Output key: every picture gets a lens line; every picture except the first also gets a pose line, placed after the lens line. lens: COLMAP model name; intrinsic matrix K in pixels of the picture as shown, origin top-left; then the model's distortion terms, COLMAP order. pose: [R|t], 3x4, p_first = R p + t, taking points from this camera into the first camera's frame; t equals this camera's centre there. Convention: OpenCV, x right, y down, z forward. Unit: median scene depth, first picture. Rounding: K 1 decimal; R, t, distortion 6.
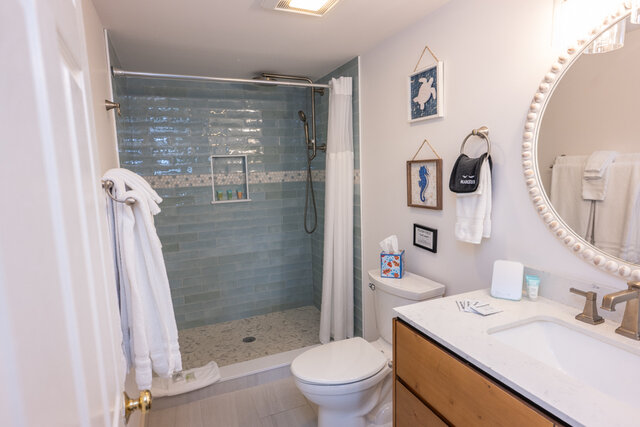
lens RADIAL K [[363.2, 0, 318.1], [0, 363.2, 217.8], [0, 0, 1]] dist [-0.004325, 0.000027]
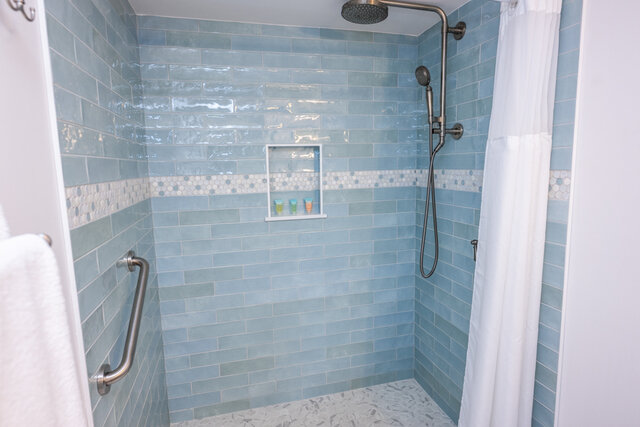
lens RADIAL K [[363.2, 0, 318.1], [0, 363.2, 217.8], [0, 0, 1]] dist [-0.004325, 0.000027]
pose [[0.990688, 0.030049, -0.132793, -0.115776], [-0.028884, 0.999526, 0.010689, -0.052043], [0.133051, -0.006754, 0.991086, 0.376259]]
